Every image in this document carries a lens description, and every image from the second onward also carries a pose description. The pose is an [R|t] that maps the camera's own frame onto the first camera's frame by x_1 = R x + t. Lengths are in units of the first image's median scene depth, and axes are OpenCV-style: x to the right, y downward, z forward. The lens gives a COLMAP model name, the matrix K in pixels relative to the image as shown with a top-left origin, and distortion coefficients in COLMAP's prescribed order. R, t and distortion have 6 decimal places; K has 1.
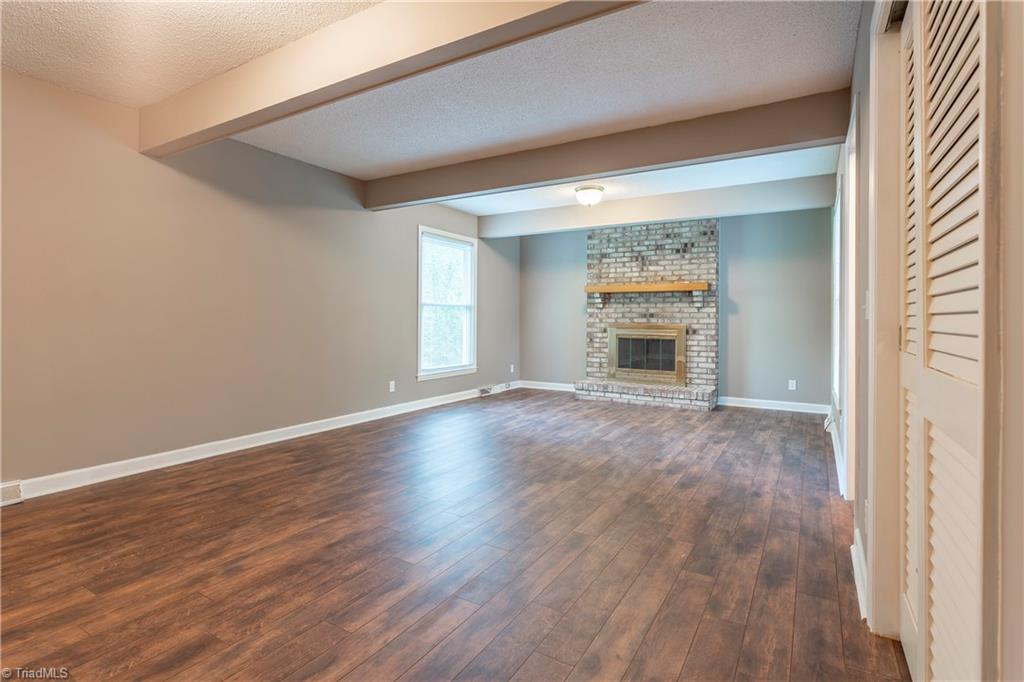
lens RADIAL K [[477.5, 0, 497.6], [0, 477.5, 321.6], [0, 0, 1]] dist [-0.000484, 0.000371]
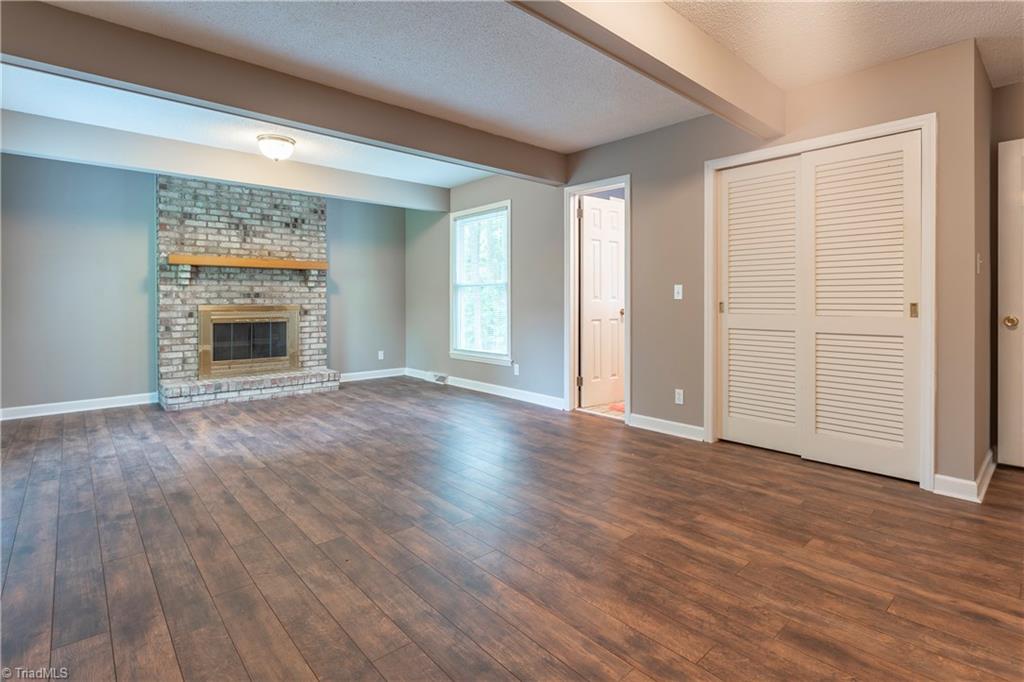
lens RADIAL K [[513.0, 0, 499.9], [0, 513.0, 309.6], [0, 0, 1]] dist [-0.006340, 0.000510]
pose [[0.296987, -0.025366, 0.954545, -0.443238], [0.009019, 0.999677, 0.023760, -0.004938], [-0.954839, 0.001553, 0.297119, 0.316091]]
